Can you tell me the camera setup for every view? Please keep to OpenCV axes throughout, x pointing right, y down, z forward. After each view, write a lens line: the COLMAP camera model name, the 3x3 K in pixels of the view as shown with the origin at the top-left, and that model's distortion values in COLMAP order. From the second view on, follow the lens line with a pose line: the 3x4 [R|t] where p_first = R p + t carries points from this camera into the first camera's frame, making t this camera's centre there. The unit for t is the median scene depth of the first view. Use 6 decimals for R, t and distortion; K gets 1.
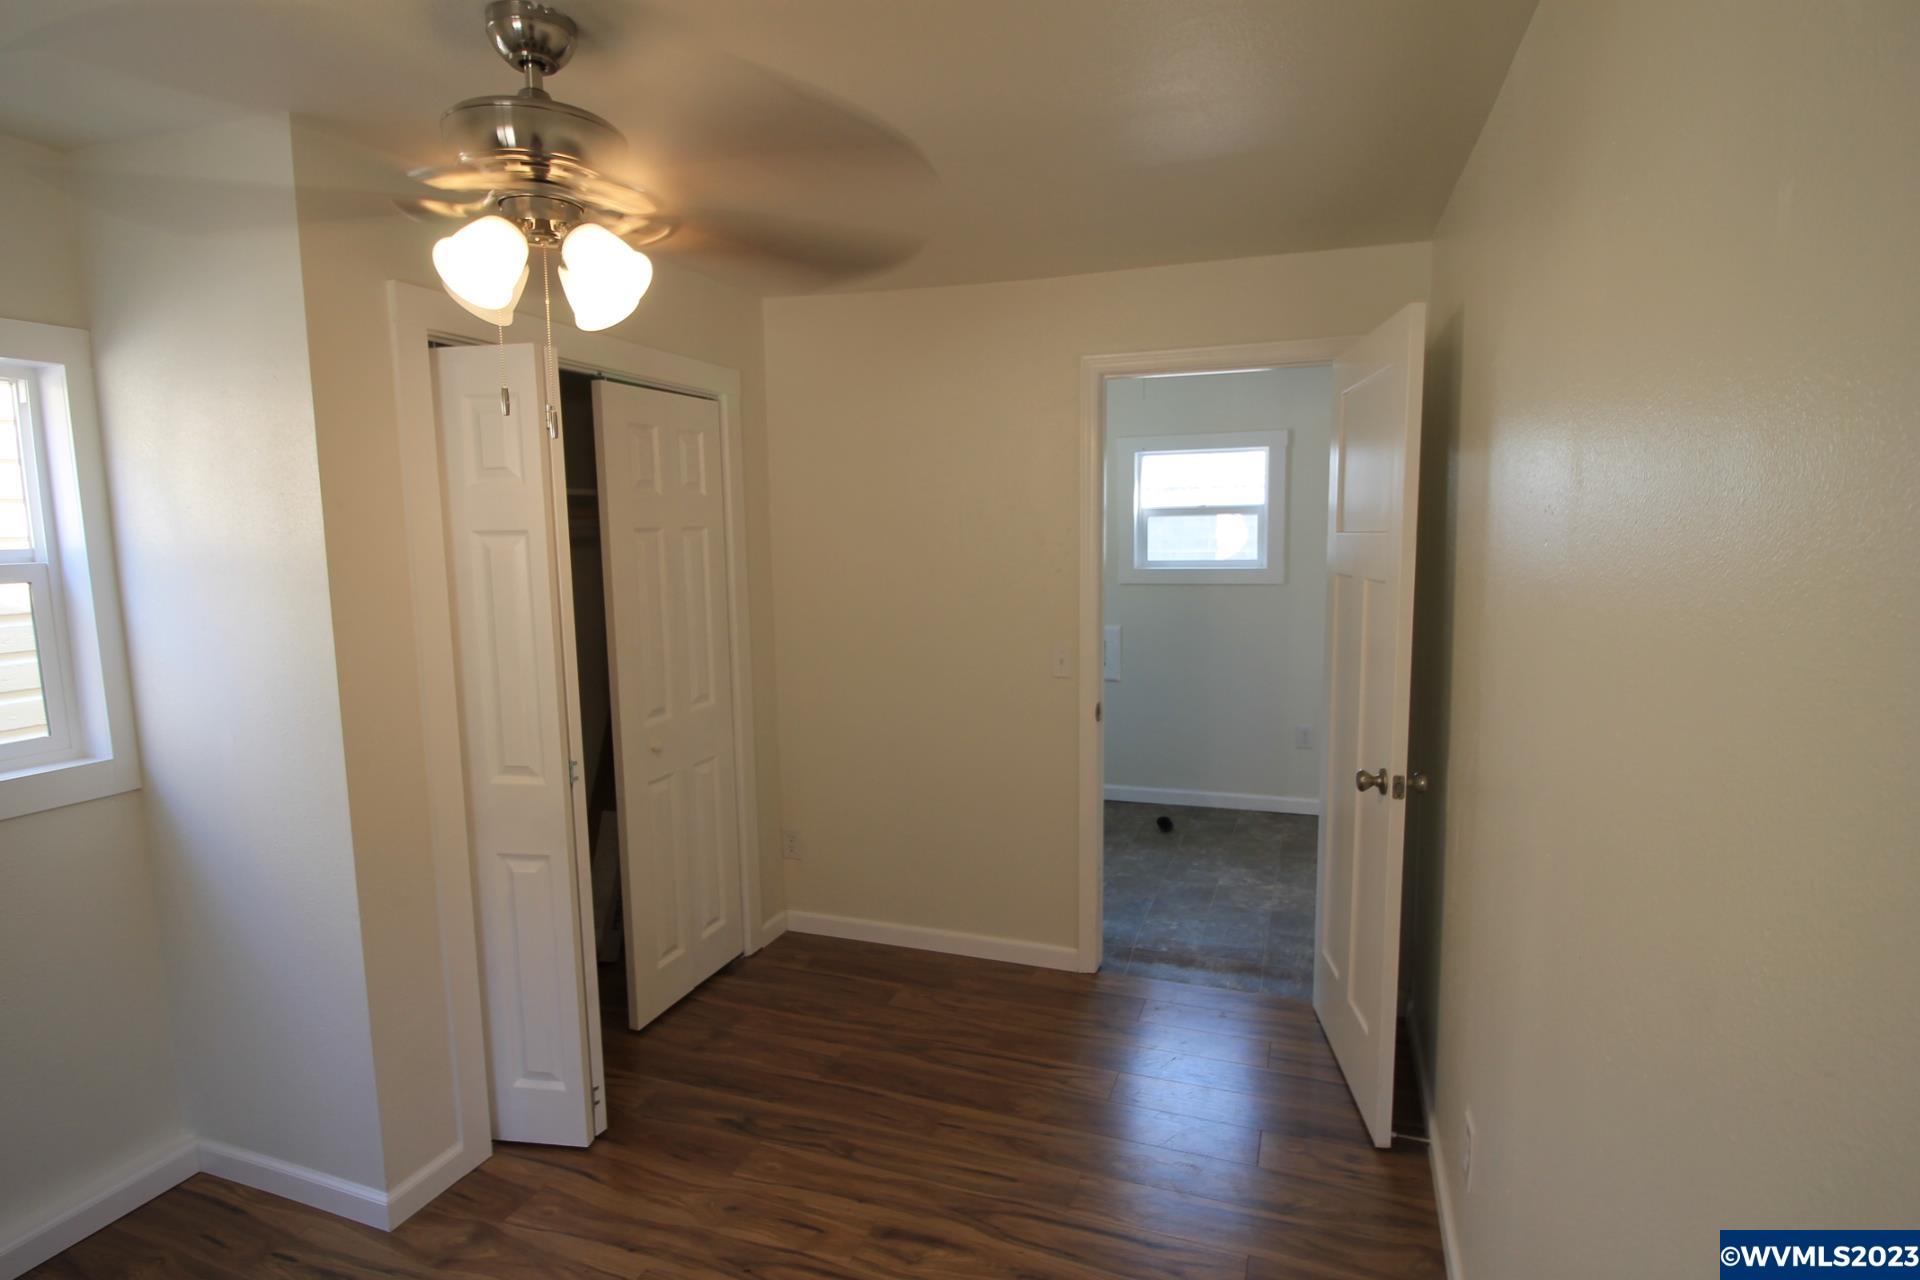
lens RADIAL K [[985.8, 0, 957.5], [0, 985.8, 642.0], [0, 0, 1]] dist [-0.000619, -0.012560]
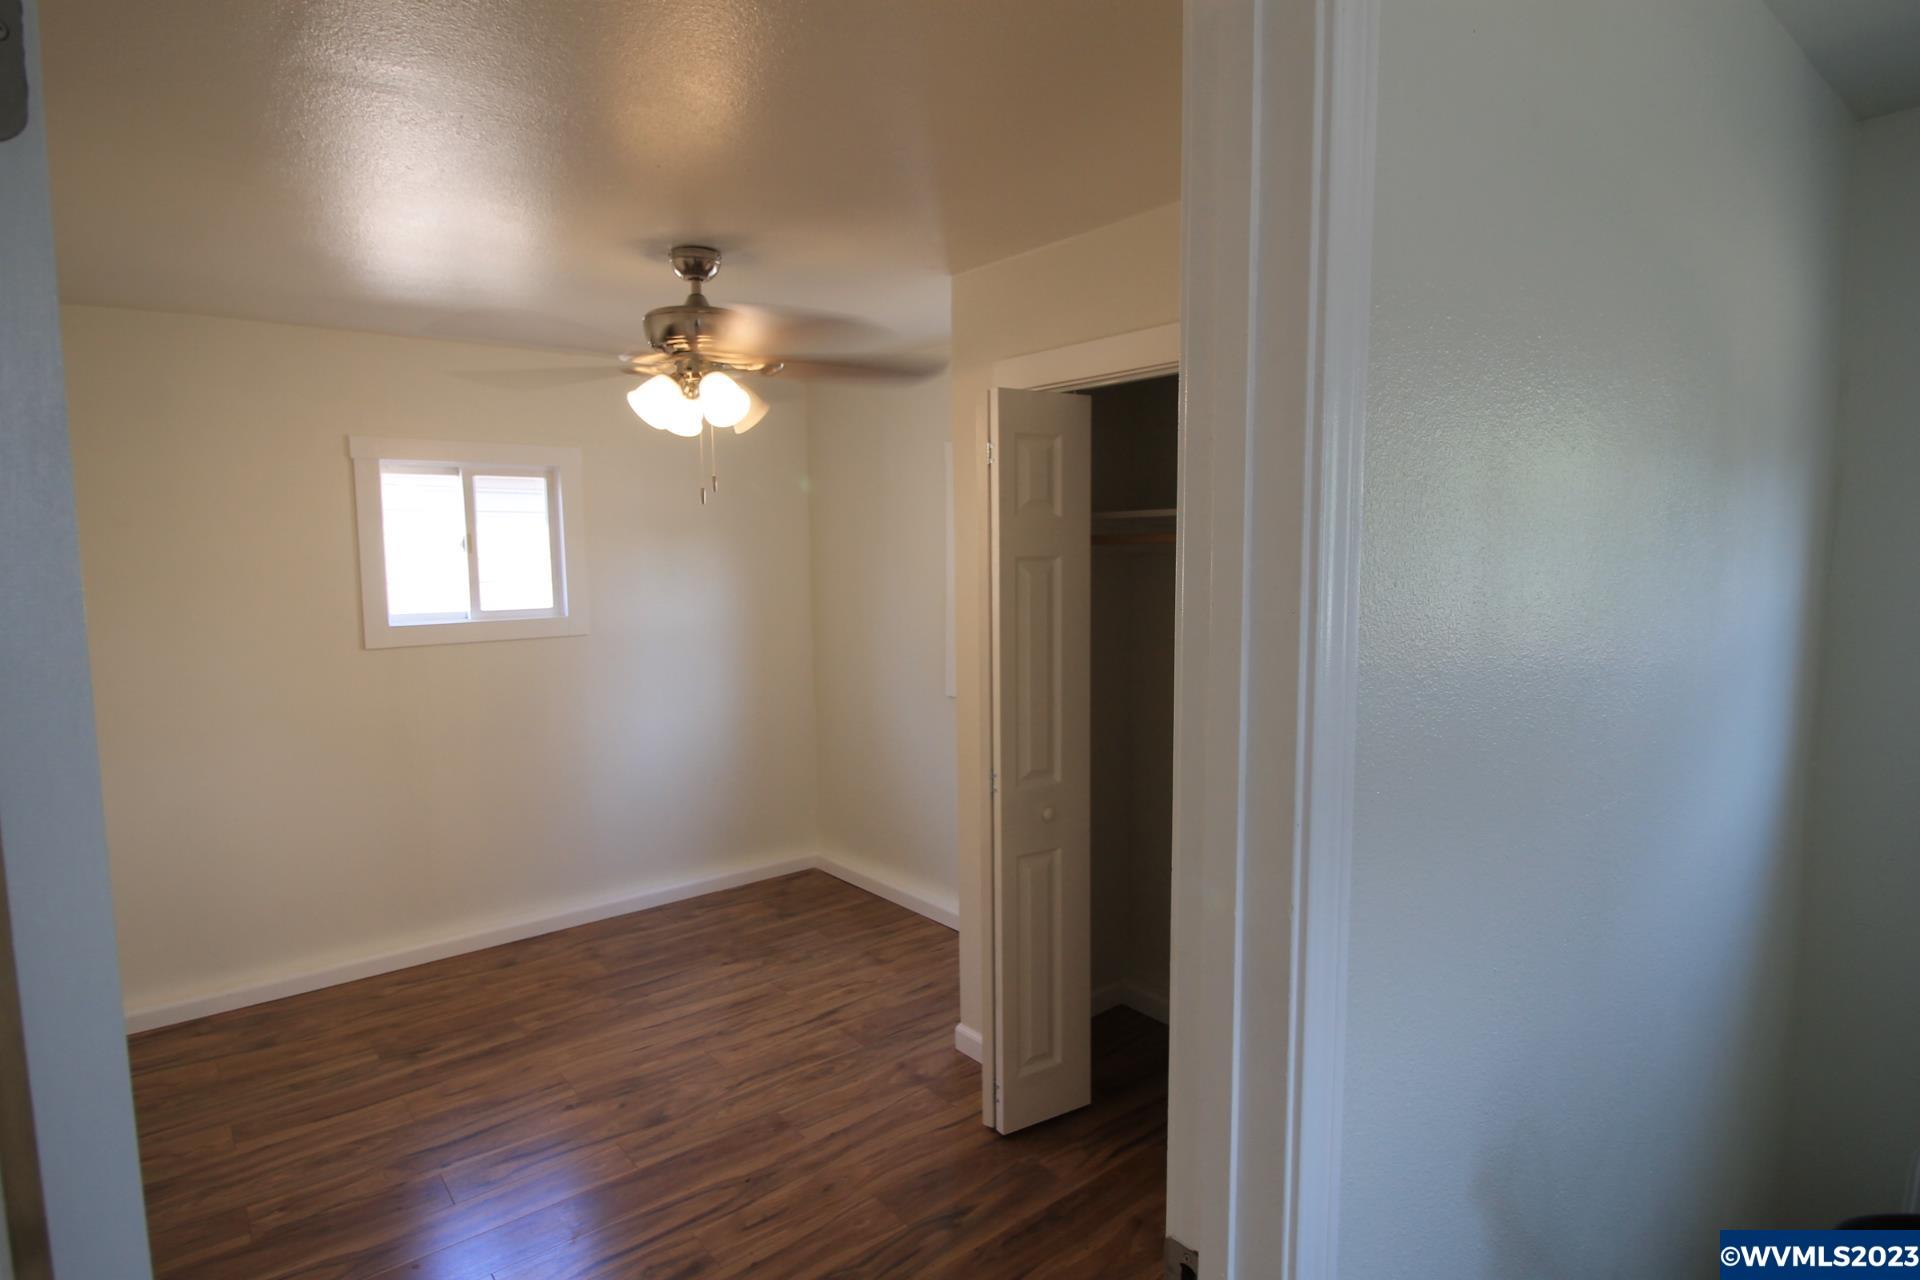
lens RADIAL K [[985.8, 0, 957.5], [0, 985.8, 642.0], [0, 0, 1]] dist [-0.000619, -0.012560]
pose [[-0.497967, 0.099772, -0.861437, 0.580676], [-0.086598, 0.982673, 0.163873, -0.205550], [0.862861, 0.156203, -0.480699, 1.574789]]
